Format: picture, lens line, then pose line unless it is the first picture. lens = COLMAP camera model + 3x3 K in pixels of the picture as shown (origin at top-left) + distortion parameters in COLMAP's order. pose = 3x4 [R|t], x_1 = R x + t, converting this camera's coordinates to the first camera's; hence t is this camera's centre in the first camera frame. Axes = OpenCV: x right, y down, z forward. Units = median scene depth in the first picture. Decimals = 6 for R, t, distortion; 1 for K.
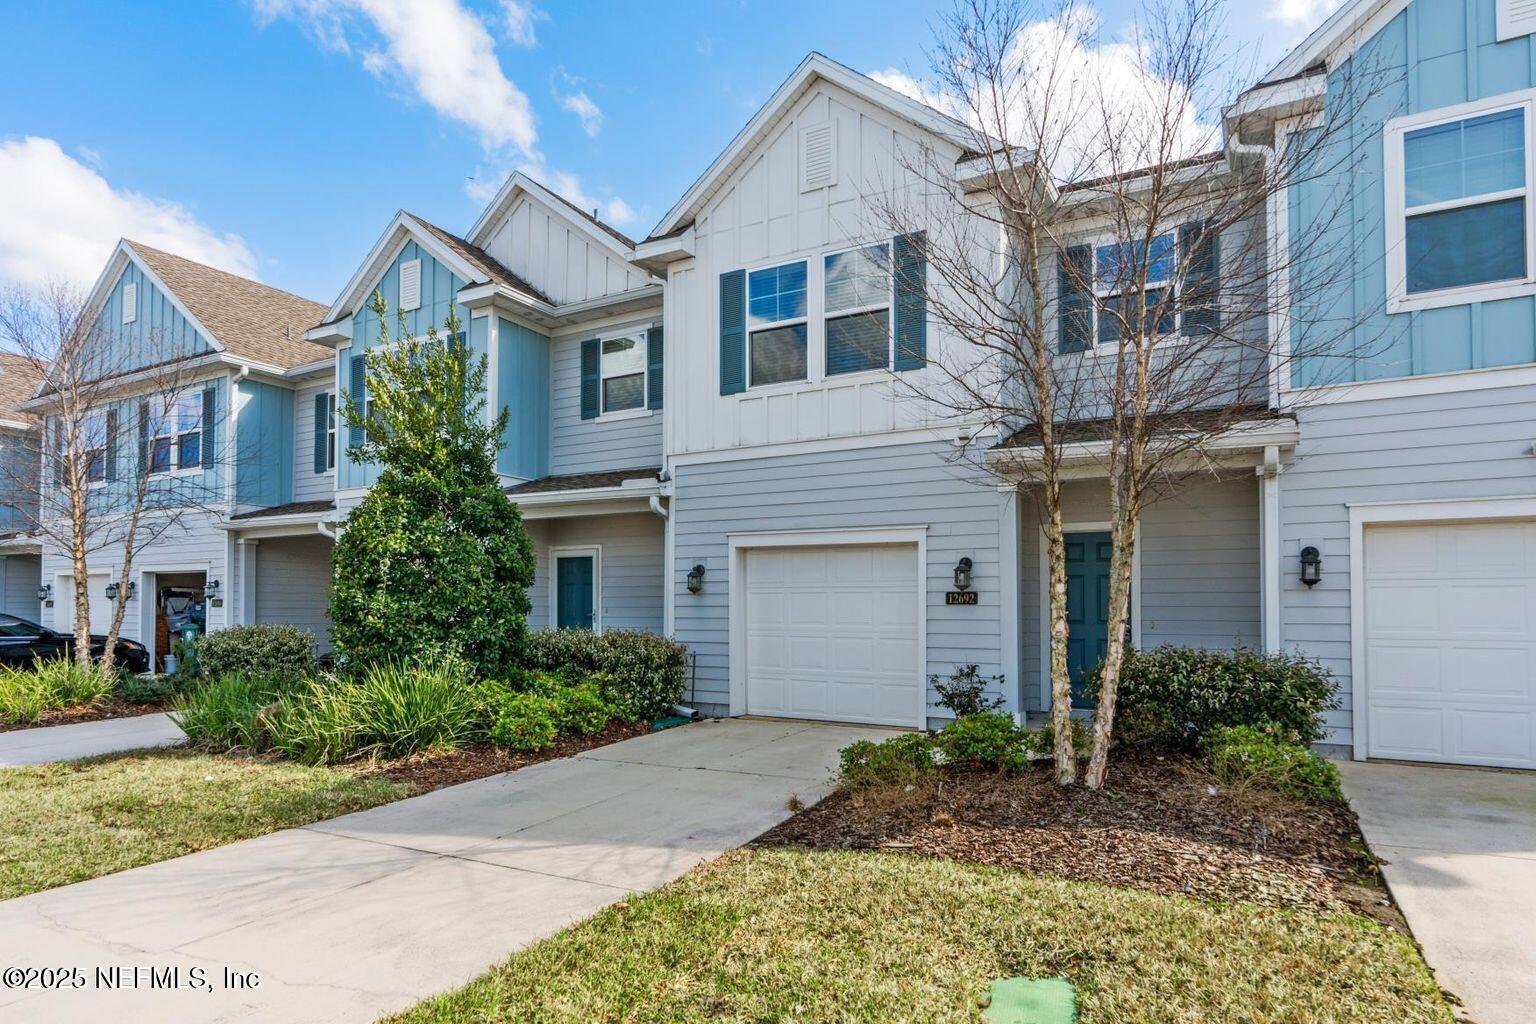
lens RADIAL K [[831.4, 0, 768.0], [0, 831.4, 512.0], [0, 0, 1]] dist [0.001658, 0.001719]
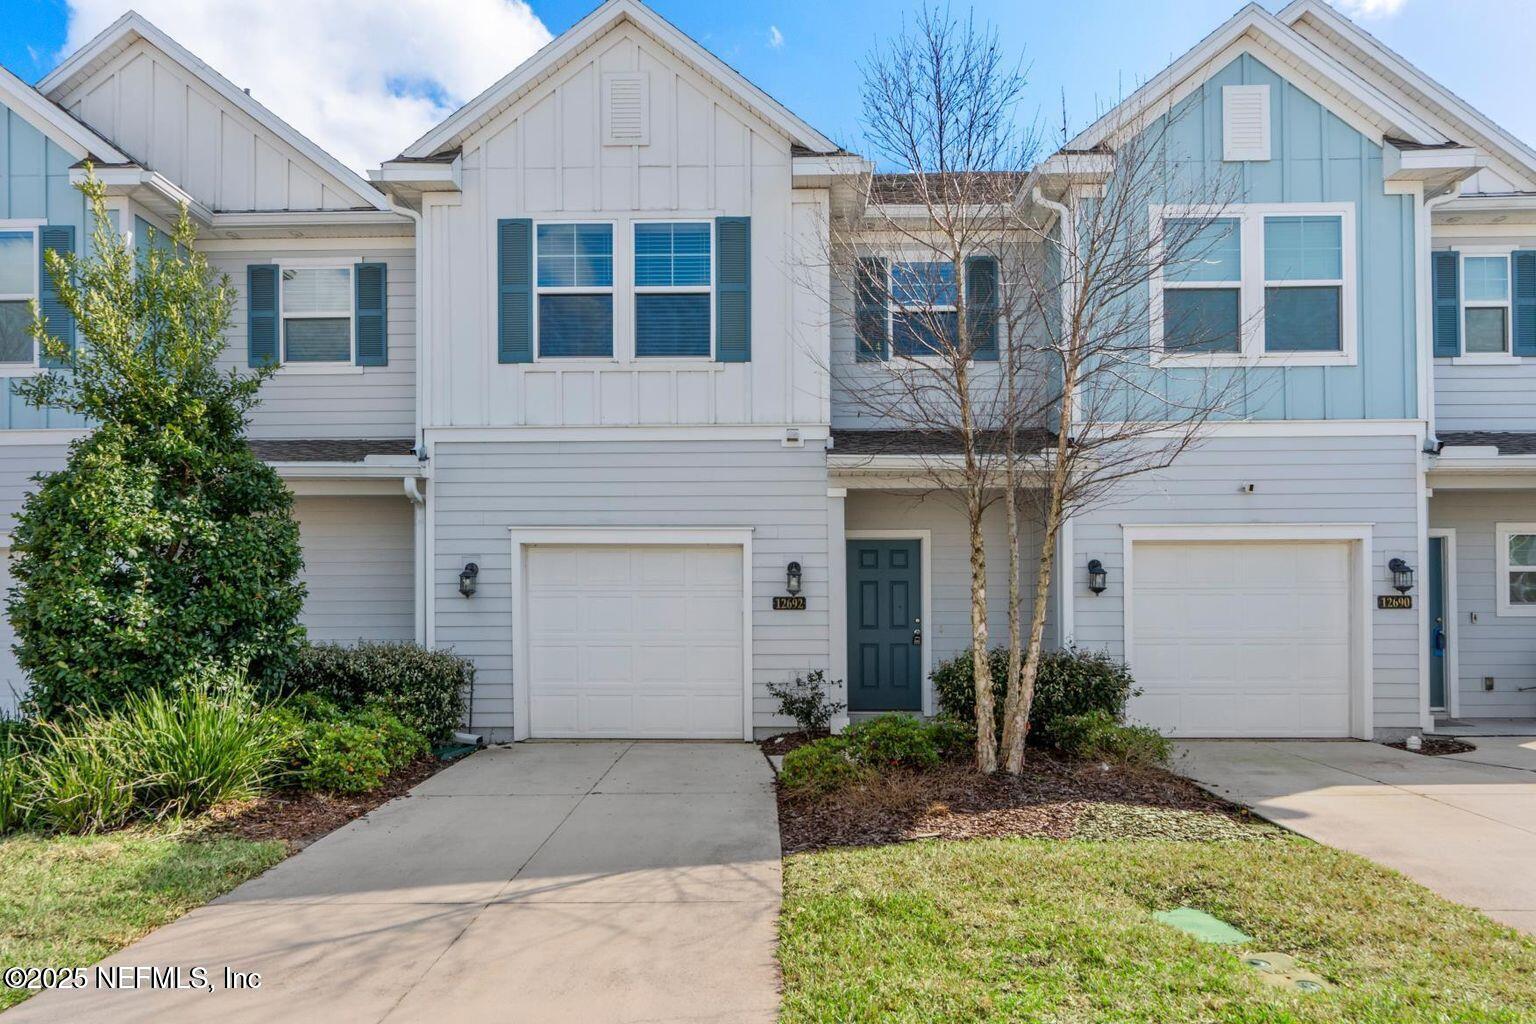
lens RADIAL K [[965.8, 0, 768.2], [0, 965.8, 503.7], [0, 0, 1]] dist [0.006583, 0.001097]
pose [[0.893823, 0.048419, 0.445798, -0.291702], [-0.048155, 0.998769, -0.011928, 0.001600], [-0.445827, -0.010807, 0.895054, -0.003872]]
